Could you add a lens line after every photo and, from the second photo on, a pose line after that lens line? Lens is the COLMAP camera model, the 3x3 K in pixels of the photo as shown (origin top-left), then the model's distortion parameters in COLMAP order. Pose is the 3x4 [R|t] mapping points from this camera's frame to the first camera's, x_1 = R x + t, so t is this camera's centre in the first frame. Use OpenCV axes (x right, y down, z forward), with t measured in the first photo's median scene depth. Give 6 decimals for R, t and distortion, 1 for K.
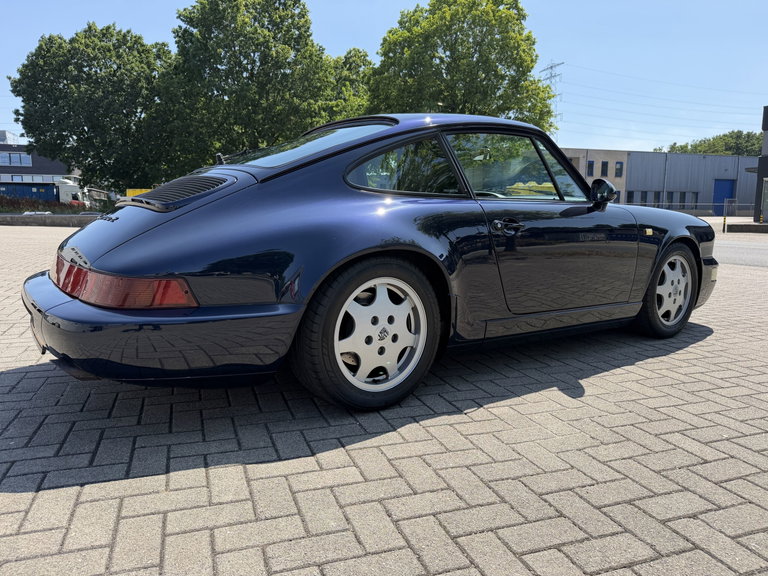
lens RADIAL K [[537.5, 0, 385.6], [0, 537.5, 275.1], [0, 0, 1]] dist [0.043740, -0.063048]
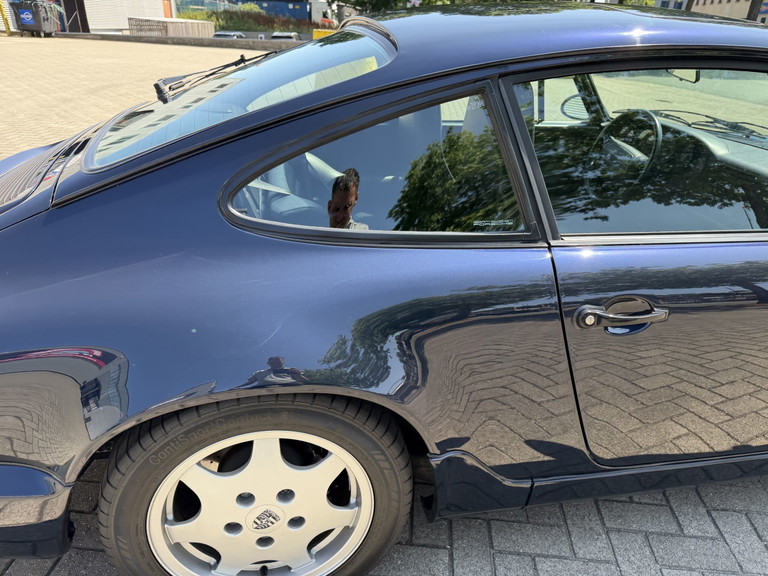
lens RADIAL K [[544.0, 0, 379.0], [0, 544.0, 291.1], [0, 0, 1]] dist [0.045572, -0.051021]
pose [[0.904530, 0.208924, -0.371720, 0.246876], [-0.081080, 0.940110, 0.331089, -0.284803], [0.418630, -0.269341, 0.867297, 0.641652]]
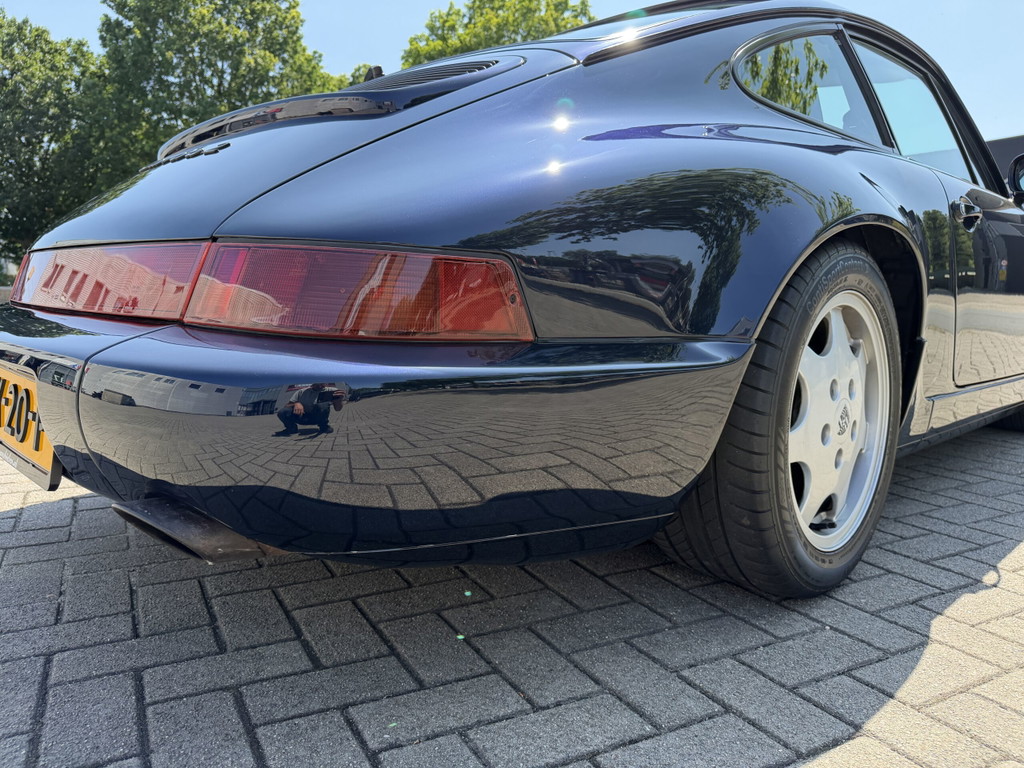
lens RADIAL K [[725.3, 0, 505.3], [0, 725.3, 388.1], [0, 0, 1]] dist [0.045572, -0.051021]
pose [[0.990904, -0.020858, 0.132944, -0.361074], [0.019422, 0.999738, 0.012090, 0.069920], [-0.133162, -0.009398, 0.991050, 0.437470]]
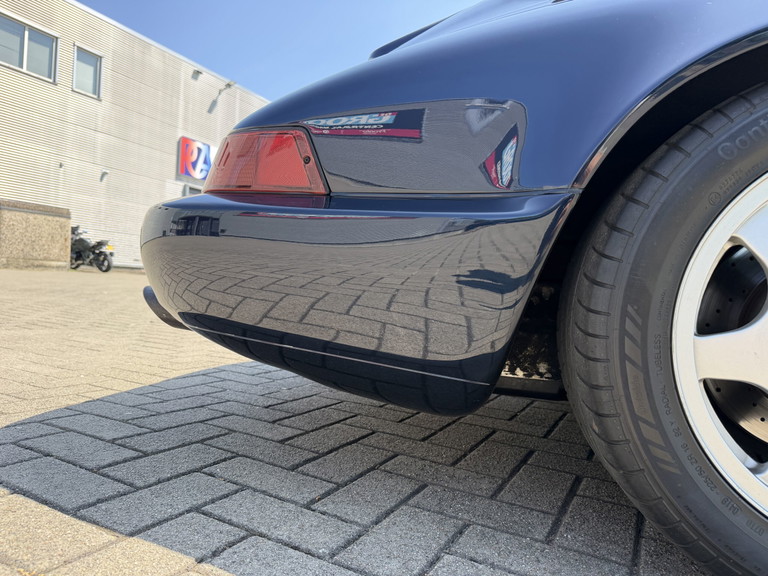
lens RADIAL K [[544.0, 0, 379.0], [0, 544.0, 291.1], [0, 0, 1]] dist [0.045572, -0.051021]
pose [[0.675939, 0.042762, -0.735716, 0.016958], [-0.143242, 0.986899, -0.074241, 0.138999], [0.722903, 0.155568, 0.673209, 0.620306]]
